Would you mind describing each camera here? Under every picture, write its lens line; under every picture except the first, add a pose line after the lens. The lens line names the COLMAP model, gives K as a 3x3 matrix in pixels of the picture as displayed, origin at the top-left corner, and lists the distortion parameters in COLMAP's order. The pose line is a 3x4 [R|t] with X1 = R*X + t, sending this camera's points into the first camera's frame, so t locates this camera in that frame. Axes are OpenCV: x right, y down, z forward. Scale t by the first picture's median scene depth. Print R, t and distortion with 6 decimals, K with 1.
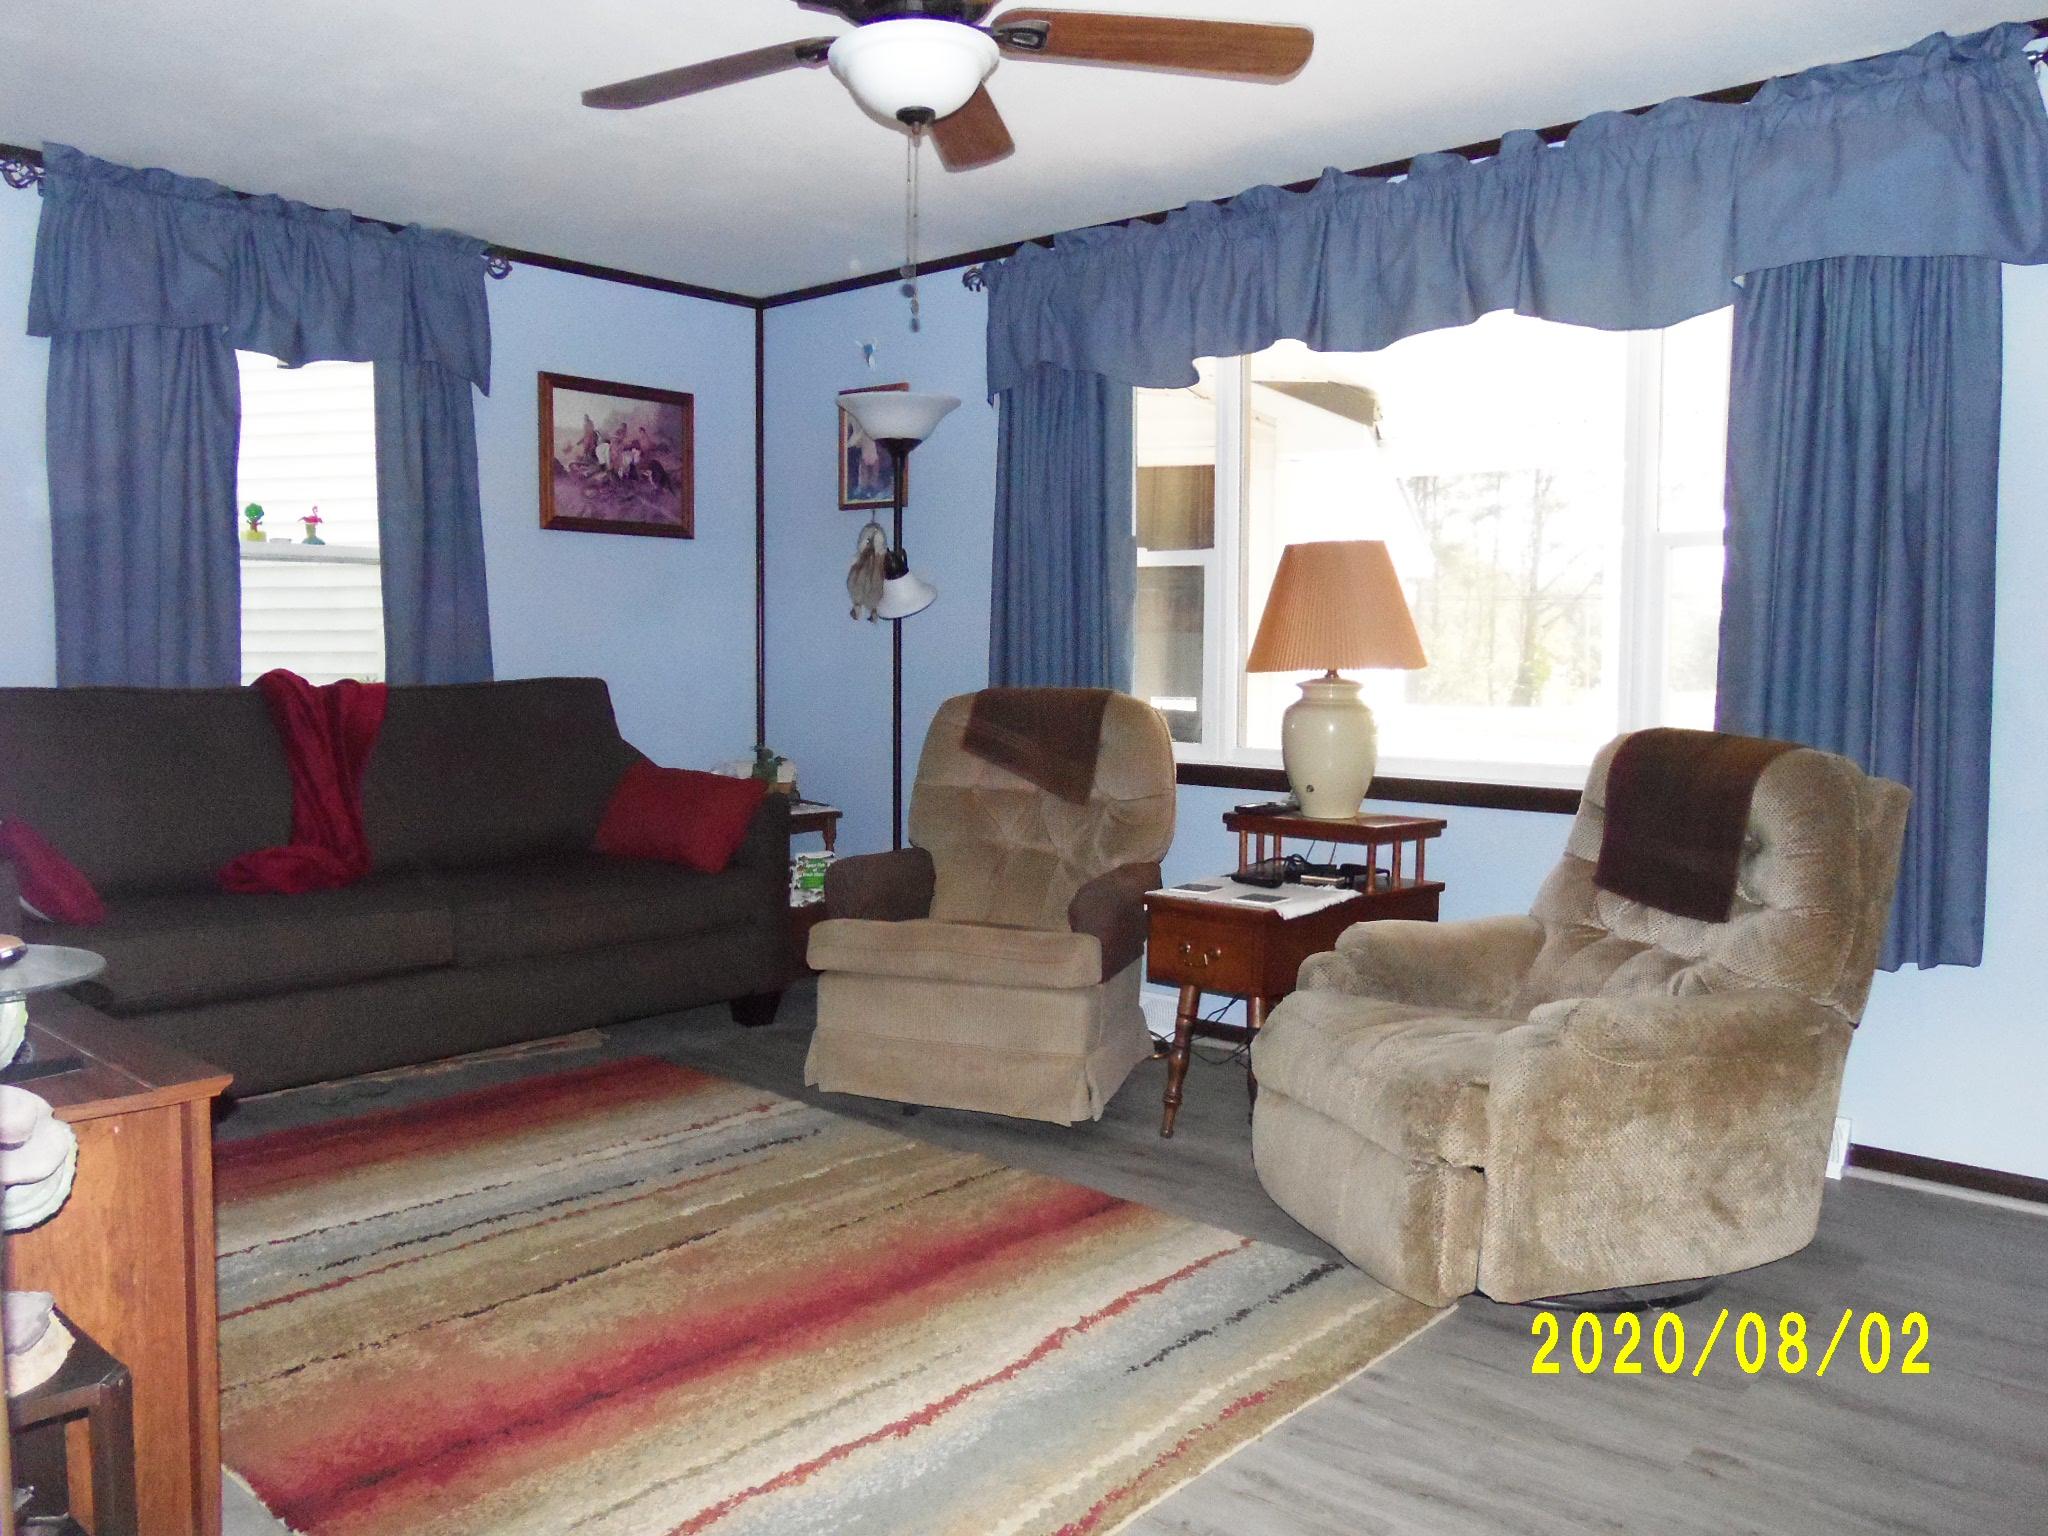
lens RADIAL K [[1560.0, 0, 1024.0], [0, 1560.0, 768.0], [0, 0, 1]] dist [-0.034596, 0.001246]
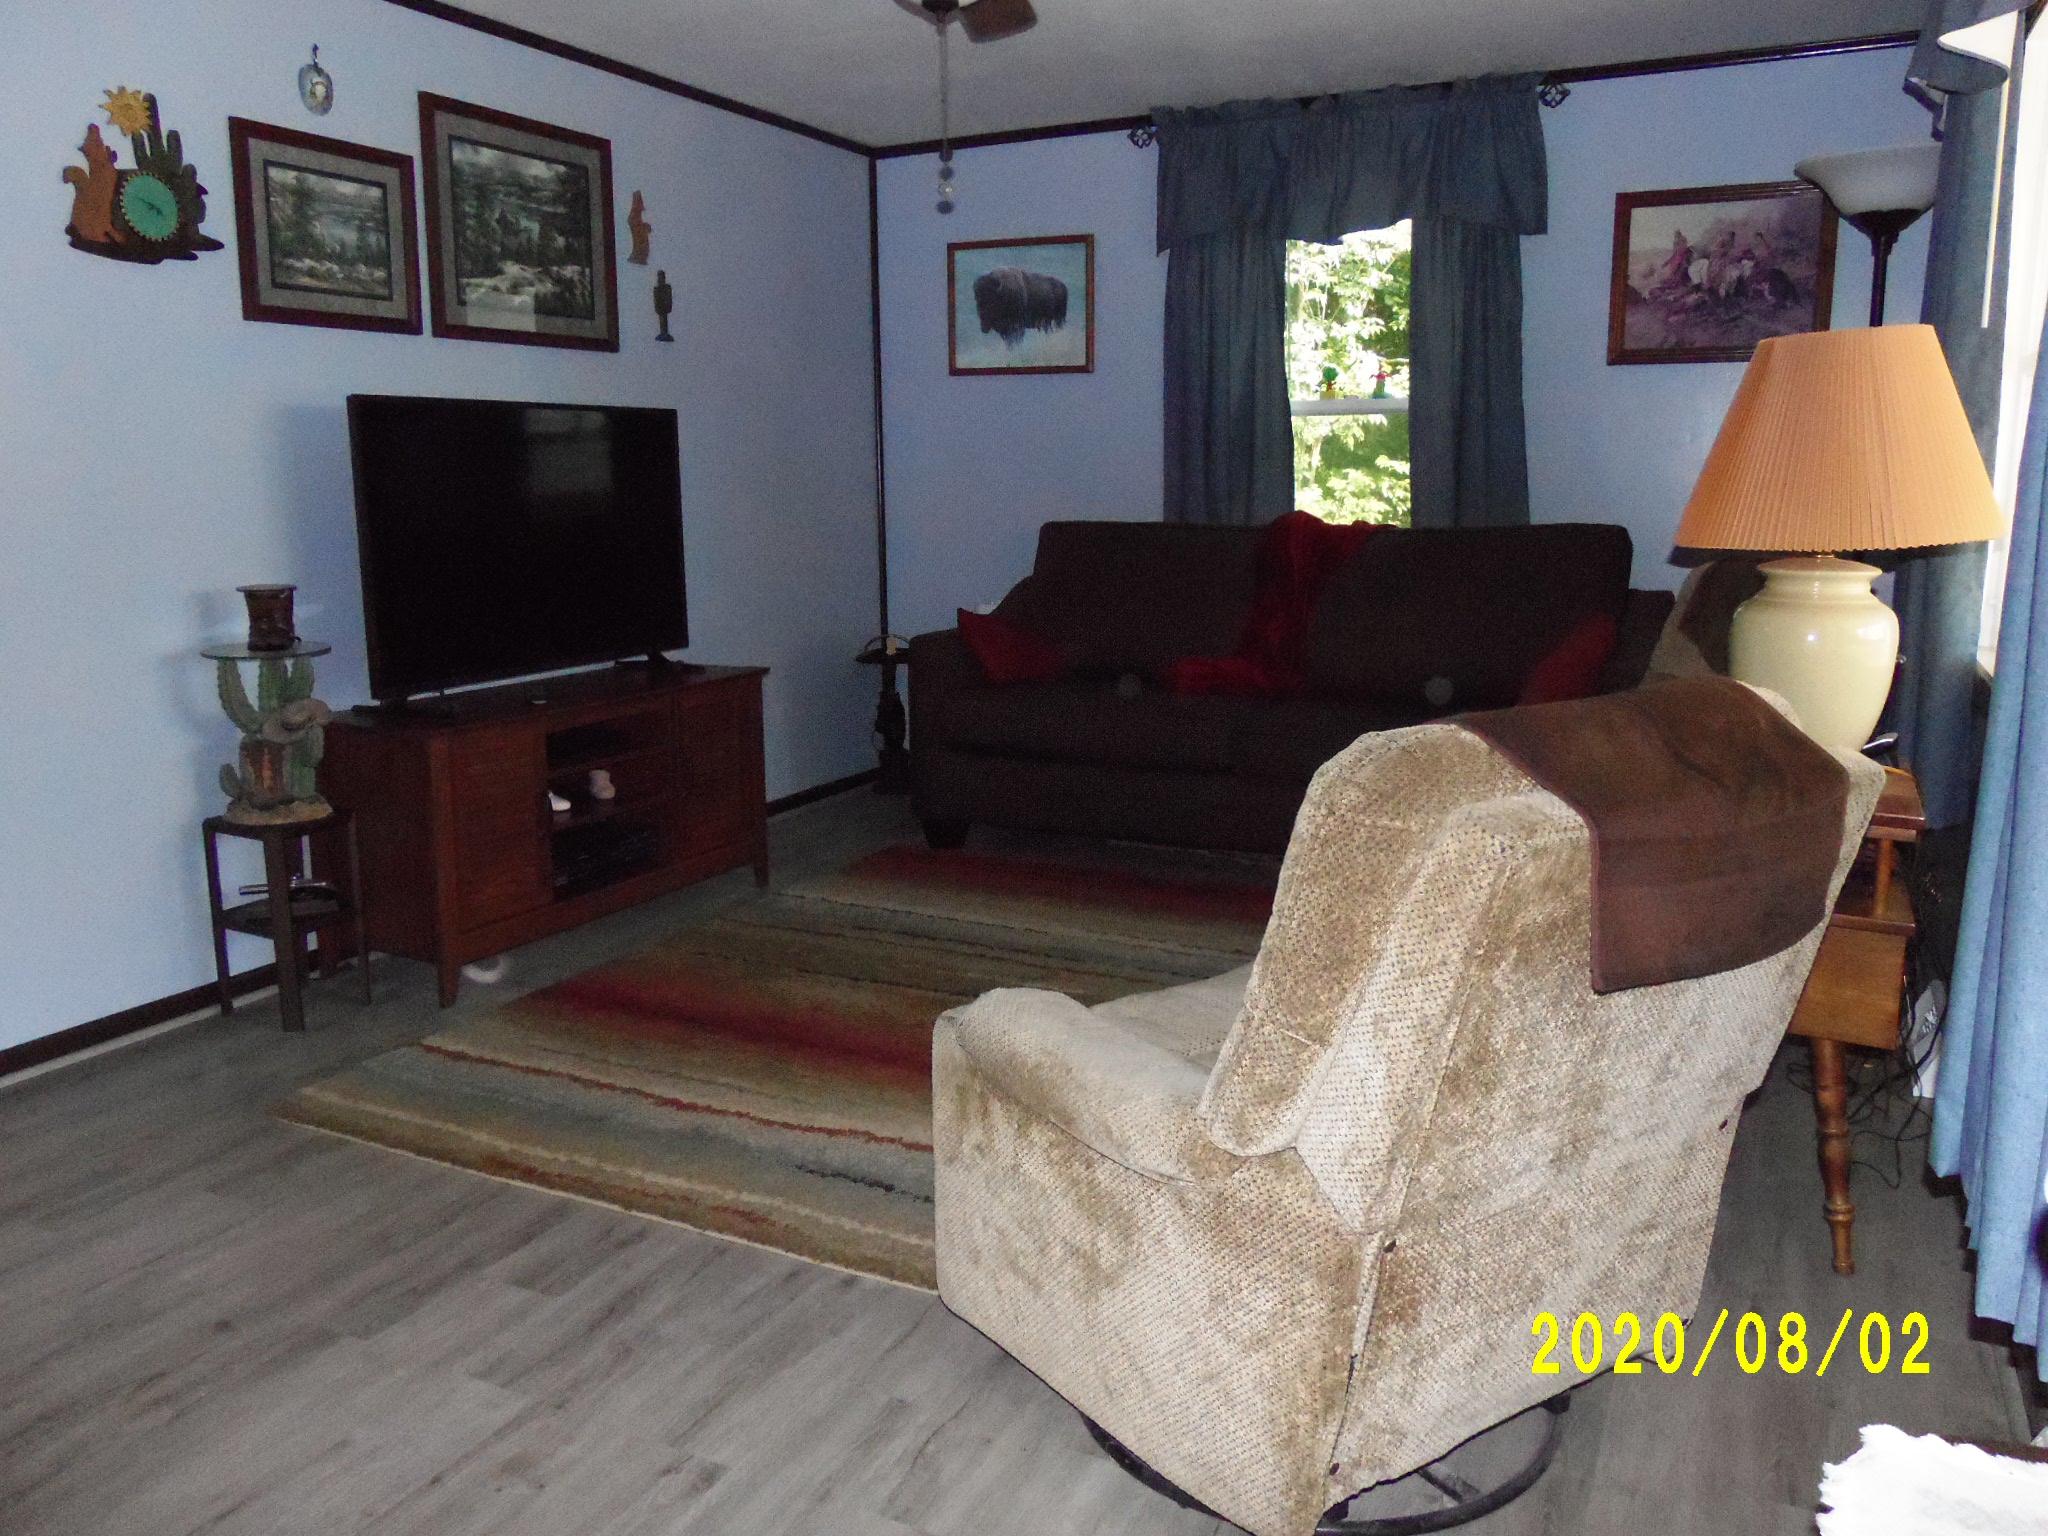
lens RADIAL K [[1599.3, 0, 1024.0], [0, 1599.3, 768.0], [0, 0, 1]] dist [-0.027332, -0.000603]
pose [[0.274742, 0.169754, -0.946415, 0.548955], [-0.066922, 0.985281, 0.157298, -0.041171], [0.959186, 0.020119, 0.282058, 0.393940]]
